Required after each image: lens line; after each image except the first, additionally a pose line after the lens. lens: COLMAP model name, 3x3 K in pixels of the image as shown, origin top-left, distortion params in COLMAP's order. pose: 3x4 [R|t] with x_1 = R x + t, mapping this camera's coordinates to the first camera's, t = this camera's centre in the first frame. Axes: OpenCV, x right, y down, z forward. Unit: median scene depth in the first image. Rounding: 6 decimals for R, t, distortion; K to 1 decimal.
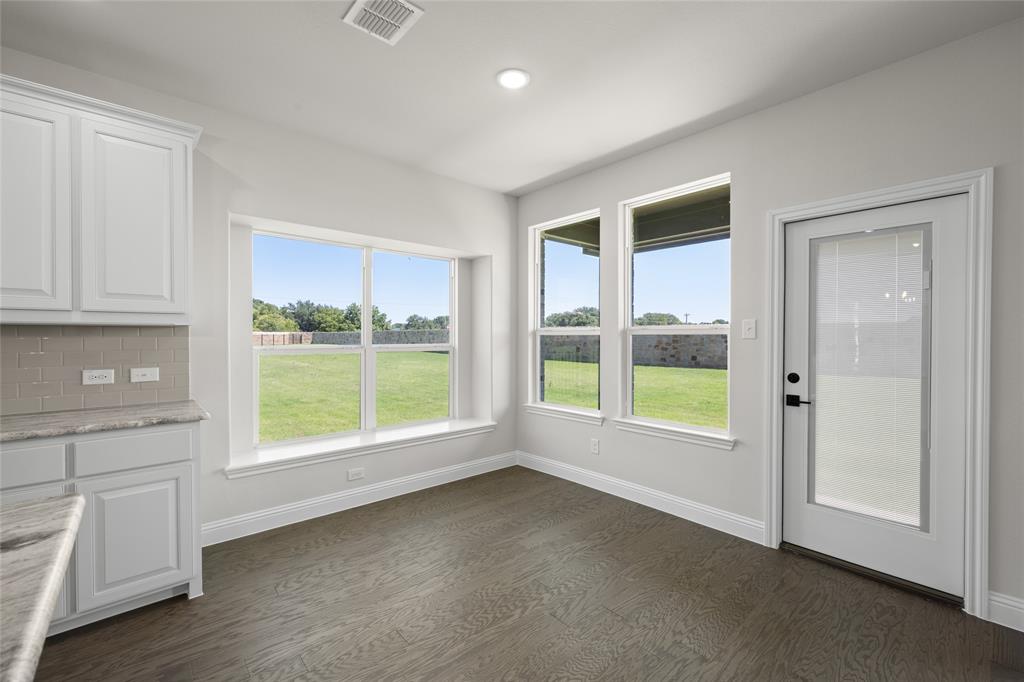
lens RADIAL K [[426.9, 0, 514.8], [0, 426.9, 336.3], [0, 0, 1]] dist [-0.001784, 0.000267]
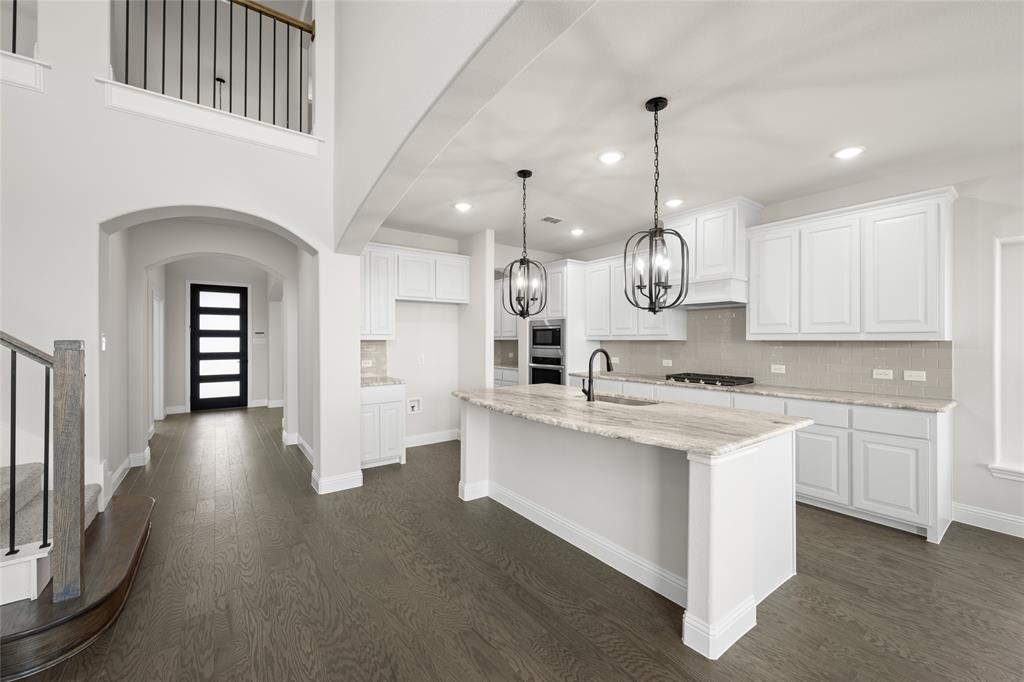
lens RADIAL K [[404.3, 0, 515.8], [0, 404.3, 337.7], [0, 0, 1]] dist [-0.000155, -0.000334]
pose [[-0.093518, -0.004057, -0.995609, 0.339773], [-0.000854, 0.999992, -0.003995, -0.016593], [0.995617, 0.000477, -0.093520, -0.102562]]
